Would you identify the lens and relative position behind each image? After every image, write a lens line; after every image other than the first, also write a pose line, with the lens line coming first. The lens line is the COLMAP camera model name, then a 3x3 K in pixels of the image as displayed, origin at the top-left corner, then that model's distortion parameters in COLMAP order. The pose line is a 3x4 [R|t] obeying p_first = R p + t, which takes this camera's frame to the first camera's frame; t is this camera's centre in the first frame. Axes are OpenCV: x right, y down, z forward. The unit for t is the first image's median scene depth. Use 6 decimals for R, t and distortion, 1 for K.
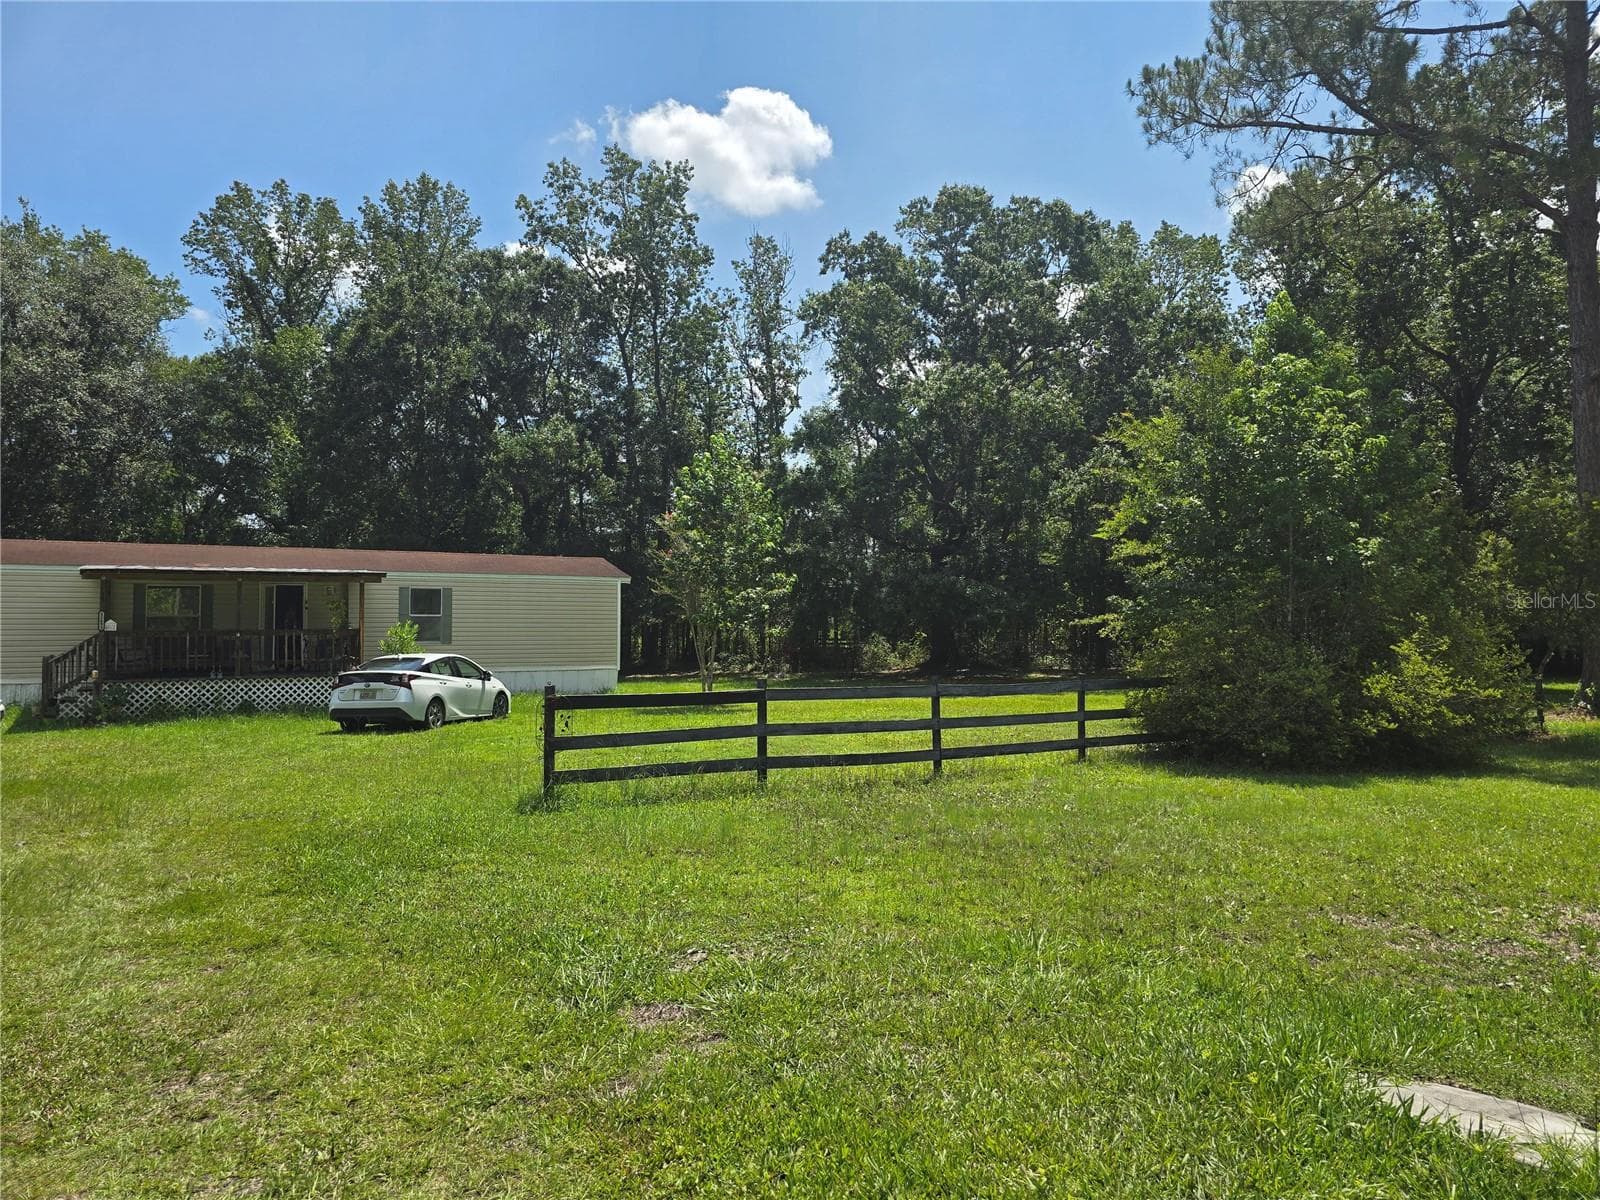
lens RADIAL K [[1068.1, 0, 831.7], [0, 1068.1, 602.9], [0, 0, 1]] dist [0.063163, -0.058725]
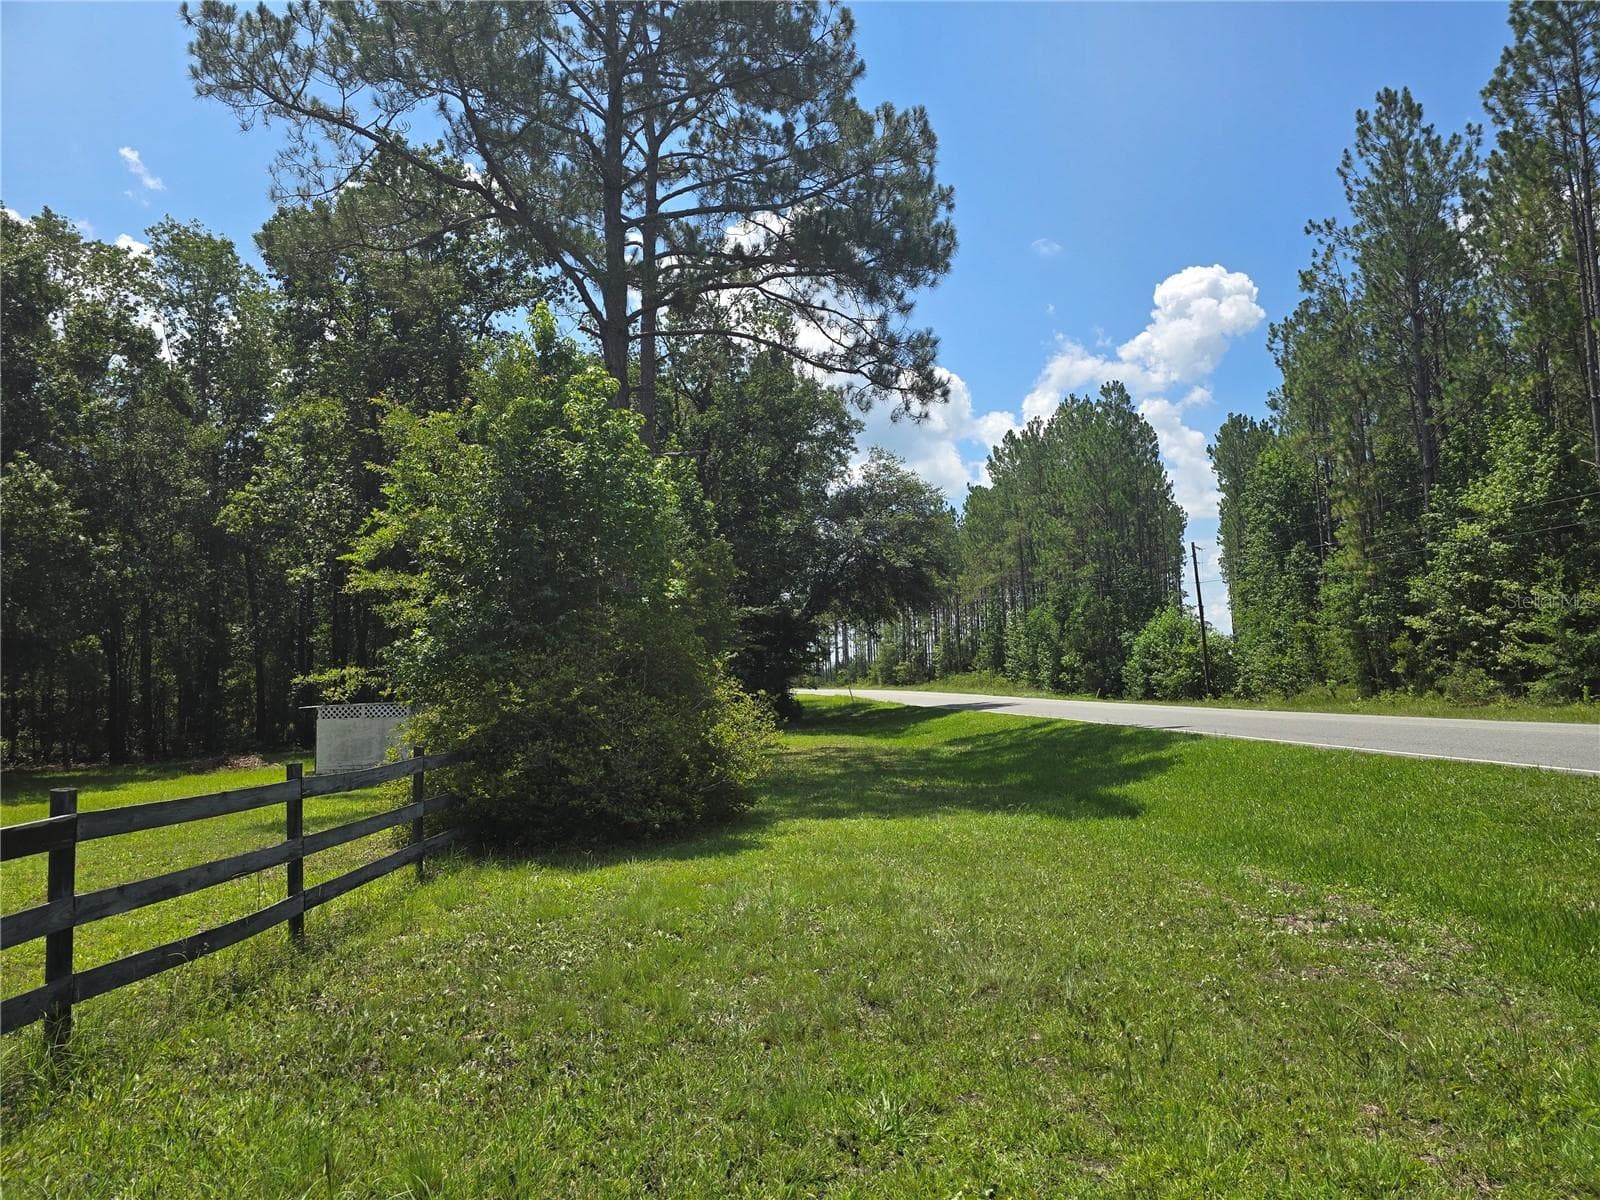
lens RADIAL K [[1068.1, 0, 803.1], [0, 1068.1, 586.3], [0, 0, 1]] dist [0.063163, -0.058725]
pose [[0.543319, 0.060903, 0.837315, -0.183431], [0.016408, 0.996404, -0.083121, 0.020713], [-0.839366, 0.058900, 0.540366, 0.348282]]
